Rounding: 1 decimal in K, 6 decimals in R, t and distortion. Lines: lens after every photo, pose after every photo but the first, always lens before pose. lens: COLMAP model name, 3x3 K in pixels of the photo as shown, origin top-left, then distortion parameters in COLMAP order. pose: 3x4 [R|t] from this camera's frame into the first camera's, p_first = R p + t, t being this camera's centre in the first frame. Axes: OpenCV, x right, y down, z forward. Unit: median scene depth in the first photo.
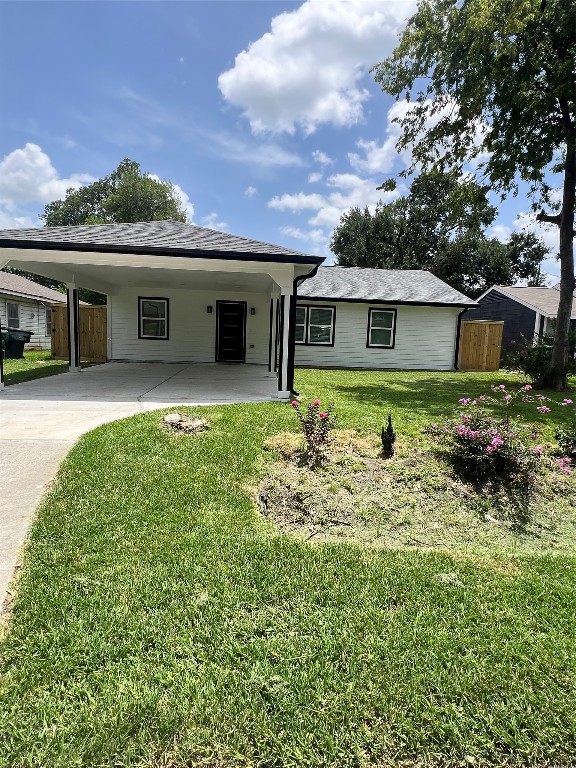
lens RADIAL K [[425.4, 0, 290.8], [0, 425.4, 384.5], [0, 0, 1]] dist [-0.004747, 0.001560]
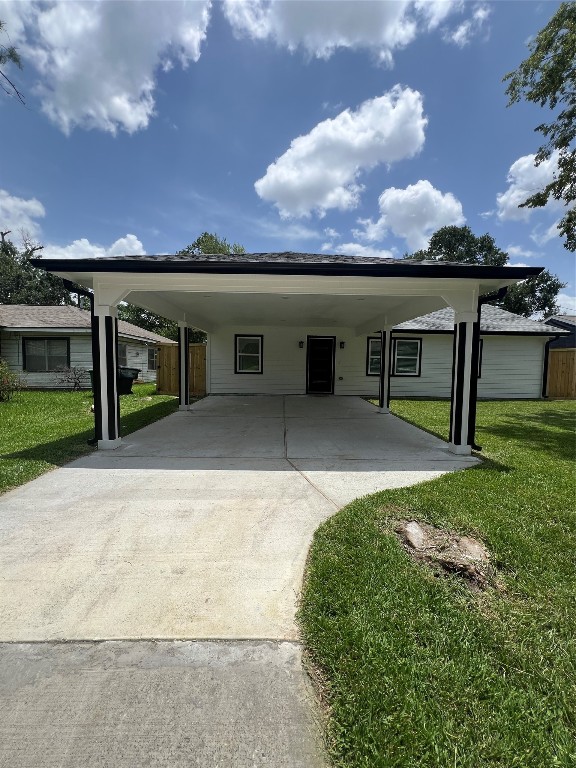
lens RADIAL K [[309.0, 0, 285.2], [0, 309.0, 384.0], [0, 0, 1]] dist [-0.005364, 0.001133]
pose [[0.996893, -0.017885, -0.076710, -0.073399], [0.014509, 0.998911, -0.044353, -0.019109], [0.077420, 0.043102, 0.996066, 0.099998]]
